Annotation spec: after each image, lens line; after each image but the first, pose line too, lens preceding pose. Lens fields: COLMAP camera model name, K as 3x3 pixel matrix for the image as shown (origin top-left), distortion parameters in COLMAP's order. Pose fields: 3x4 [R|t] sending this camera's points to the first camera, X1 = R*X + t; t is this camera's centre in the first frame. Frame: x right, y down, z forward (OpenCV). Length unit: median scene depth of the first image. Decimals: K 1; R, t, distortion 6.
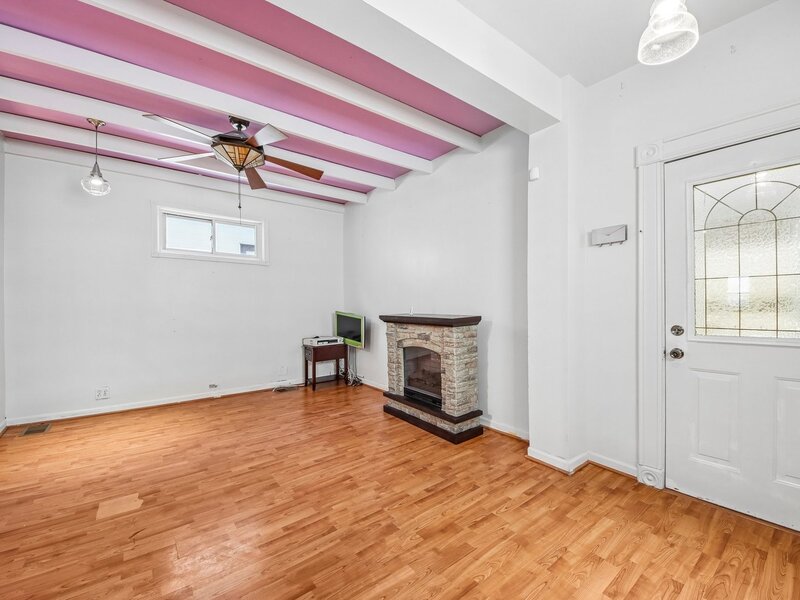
lens RADIAL K [[336.8, 0, 416.6], [0, 336.8, 300.9], [0, 0, 1]] dist [0.016027, -0.009459]
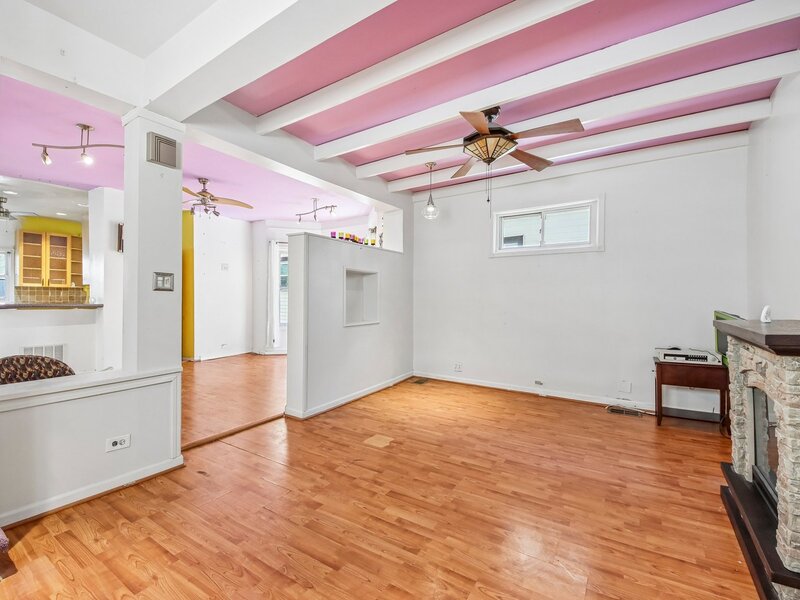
lens RADIAL K [[370.3, 0, 398.6], [0, 370.3, 300.1], [0, 0, 1]] dist [0.018406, -0.006754]
pose [[0.293452, 0.008410, -0.955937, 0.442320], [0.005760, 0.999928, 0.010566, -0.001847], [0.955957, -0.008606, 0.293382, 0.437481]]
